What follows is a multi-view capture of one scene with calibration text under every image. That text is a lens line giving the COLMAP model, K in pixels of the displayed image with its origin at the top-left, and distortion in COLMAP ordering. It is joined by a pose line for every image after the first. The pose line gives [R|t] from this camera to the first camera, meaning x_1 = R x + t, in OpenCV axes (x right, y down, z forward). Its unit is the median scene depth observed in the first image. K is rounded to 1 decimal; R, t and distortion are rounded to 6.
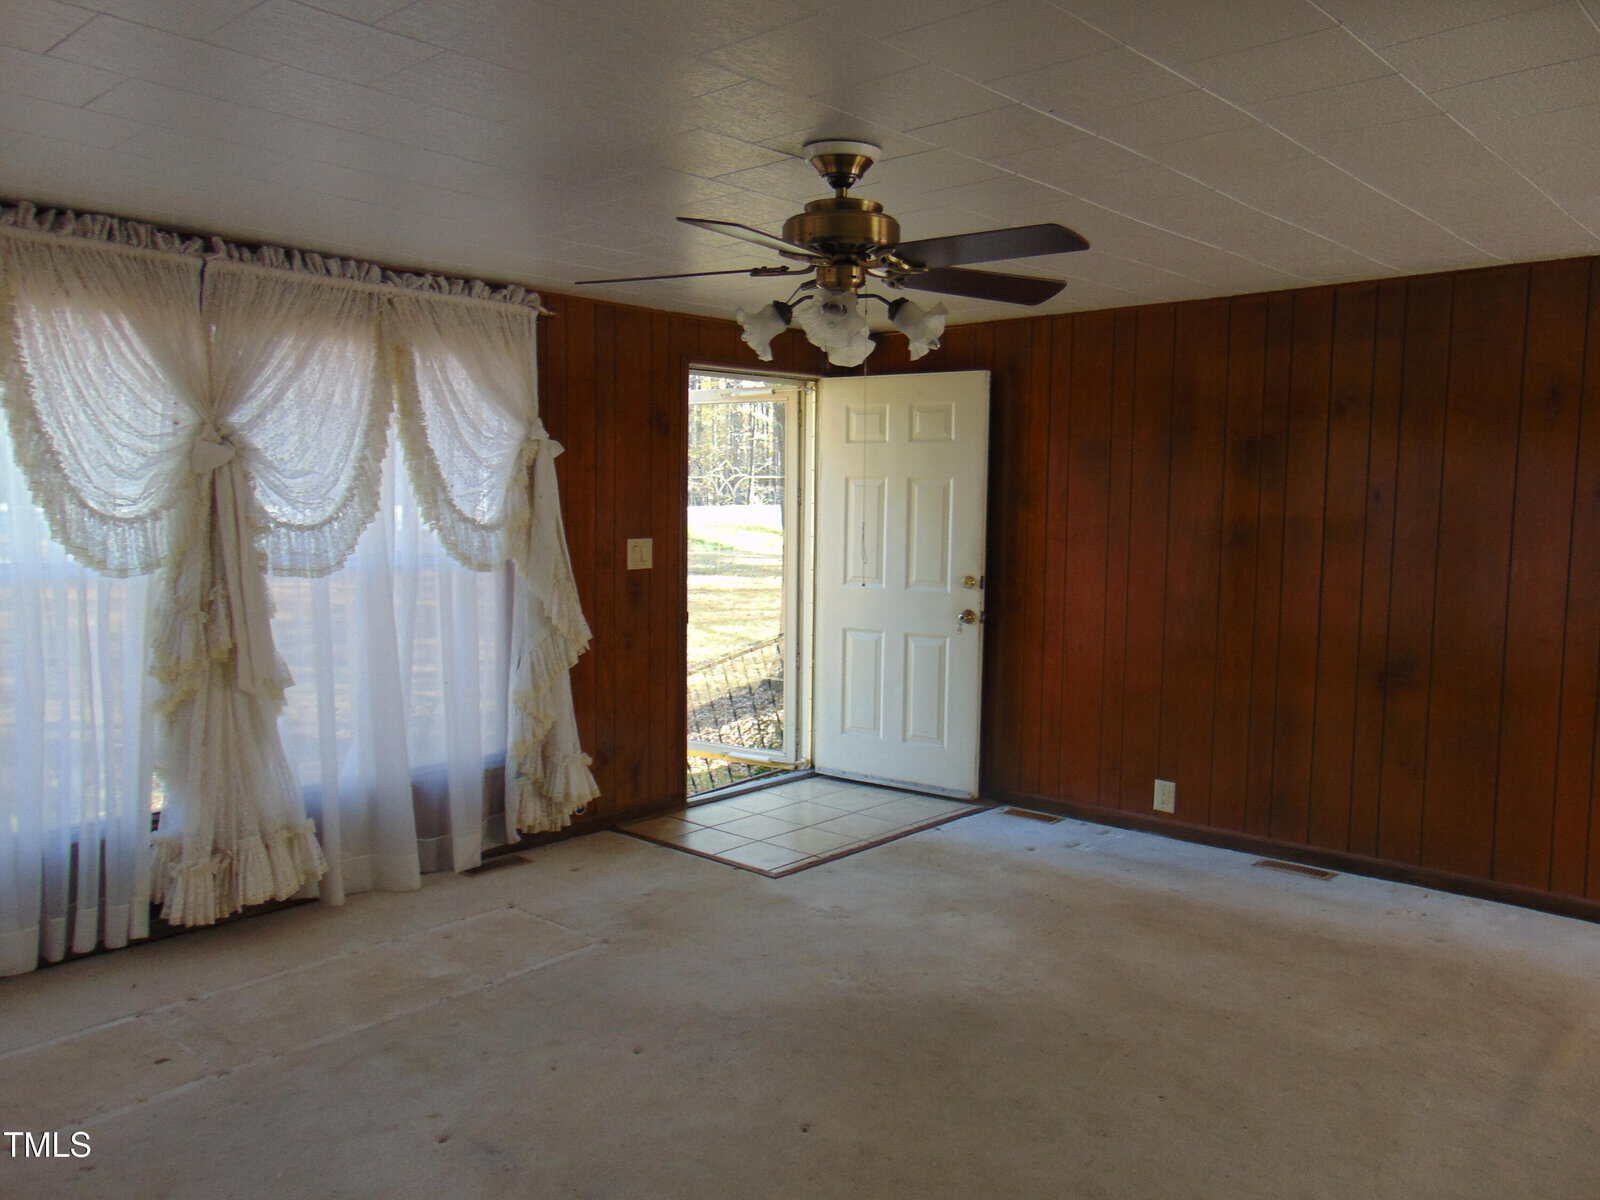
lens RADIAL K [[1207.0, 0, 800.0], [0, 1207.0, 600.0], [0, 0, 1]] dist [-0.029310, 0.072024]
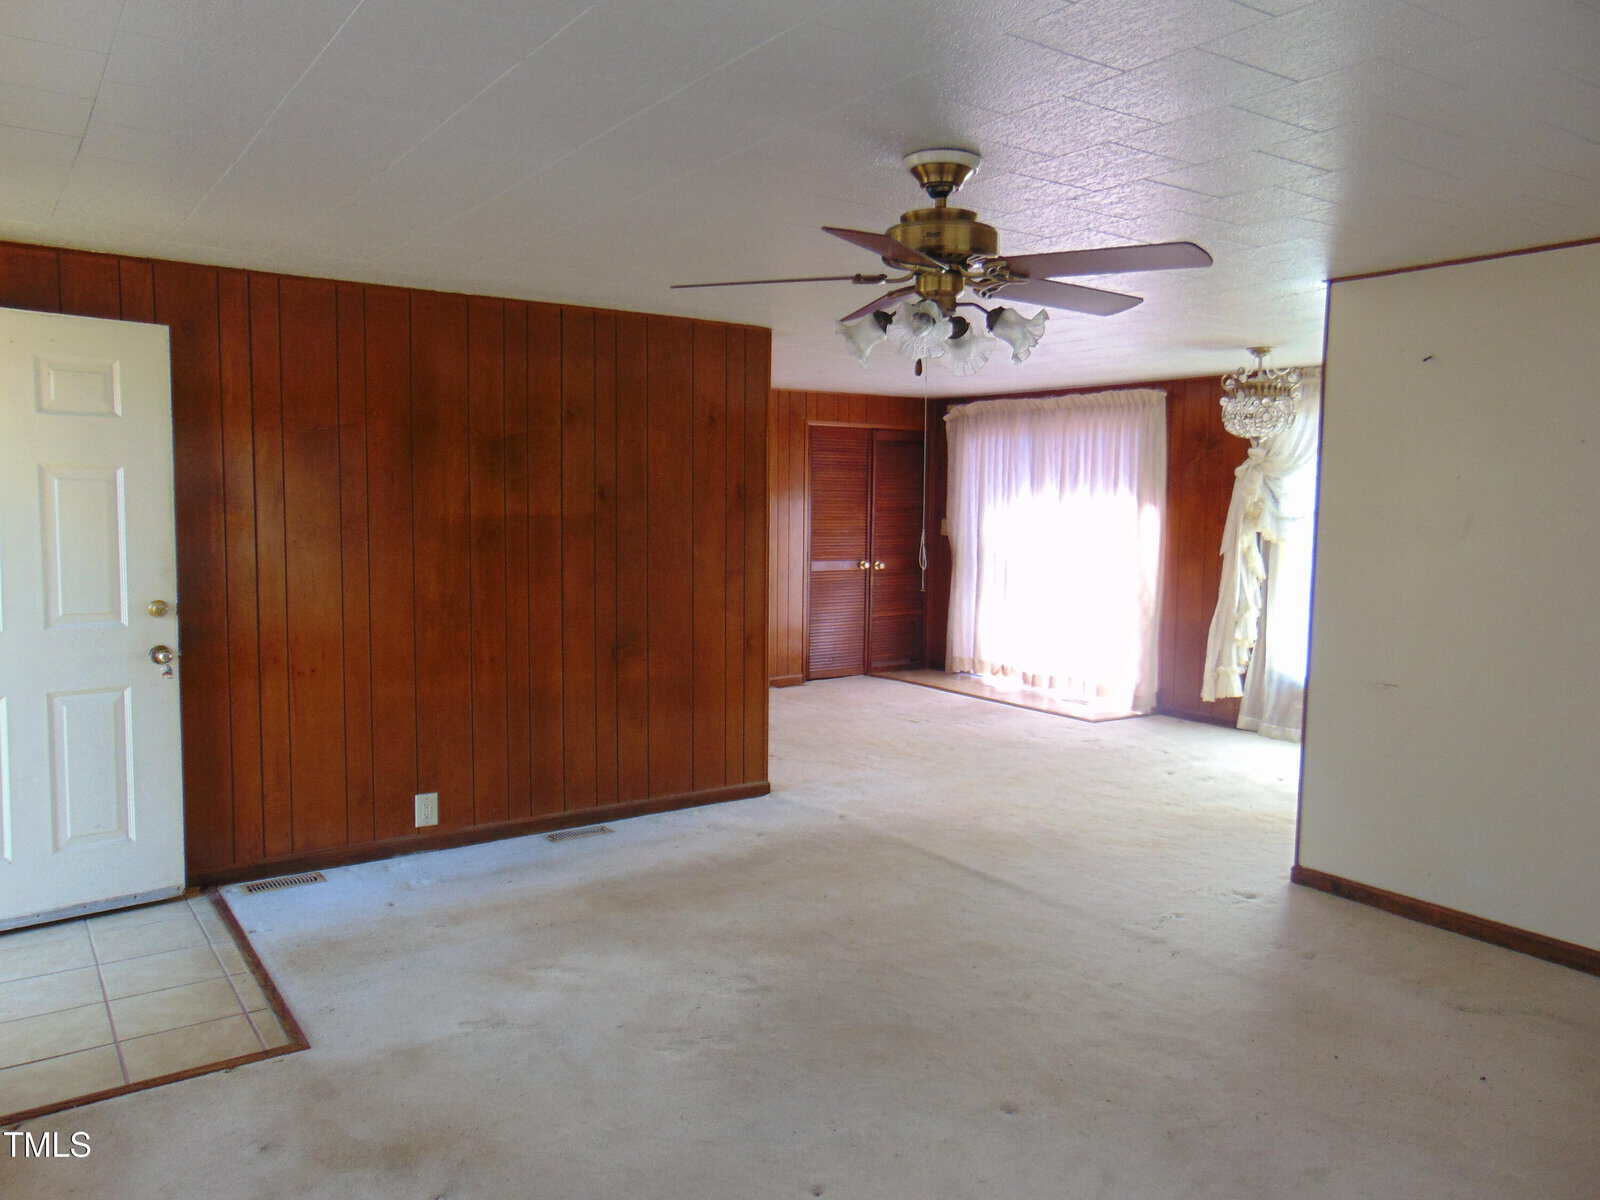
lens RADIAL K [[1207.0, 0, 800.0], [0, 1207.0, 600.0], [0, 0, 1]] dist [-0.029310, 0.072024]
pose [[0.216865, -0.087803, 0.972245, -0.605921], [0.073664, 0.994579, 0.073389, -0.055635], [-0.973418, 0.055704, 0.222157, 0.550039]]
